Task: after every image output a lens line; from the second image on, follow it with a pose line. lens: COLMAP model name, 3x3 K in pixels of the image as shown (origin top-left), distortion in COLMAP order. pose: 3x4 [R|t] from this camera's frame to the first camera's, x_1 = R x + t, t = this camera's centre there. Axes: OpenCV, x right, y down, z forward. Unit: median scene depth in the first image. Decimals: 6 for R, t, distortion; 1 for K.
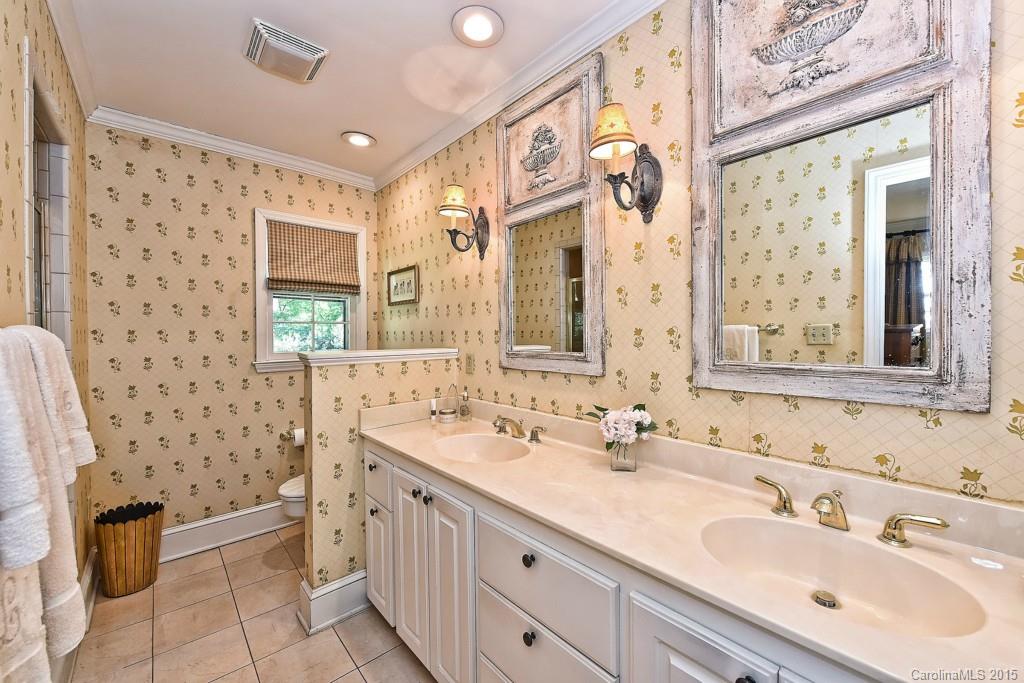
lens RADIAL K [[402.9, 0, 513.5], [0, 402.9, 336.2], [0, 0, 1]] dist [-0.000321, 0.000153]
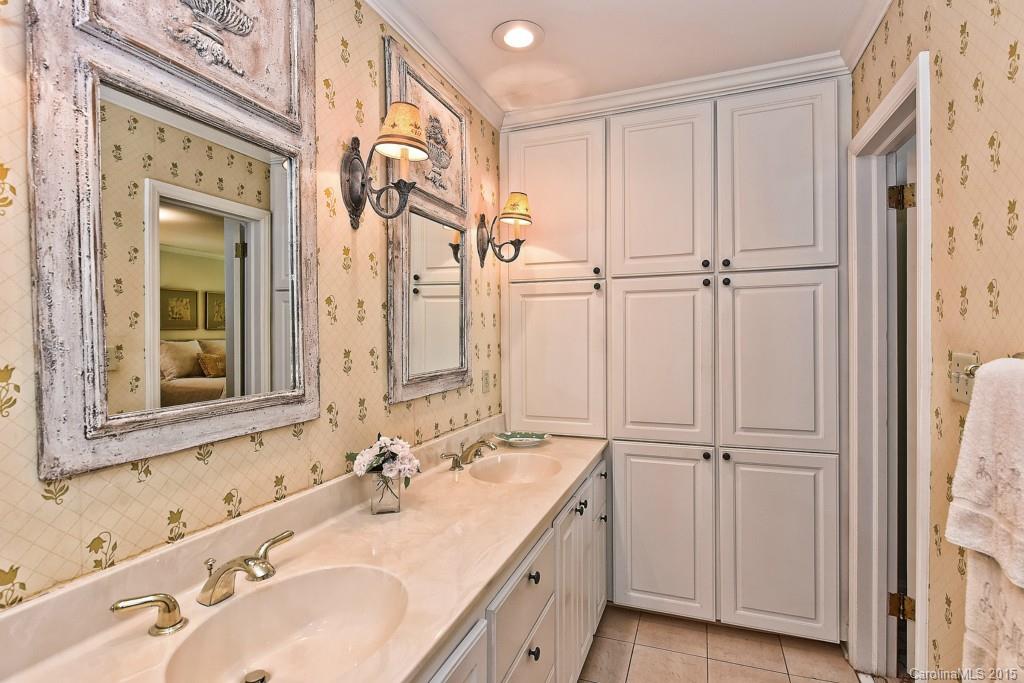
lens RADIAL K [[506.5, 0, 512.6], [0, 506.5, 340.4], [0, 0, 1]] dist [-0.000669, -0.000171]
pose [[-0.465027, -0.000713, 0.885296, -0.797966], [0.017130, 0.999805, 0.009803, -0.044508], [-0.885131, 0.019724, -0.464924, 1.212130]]
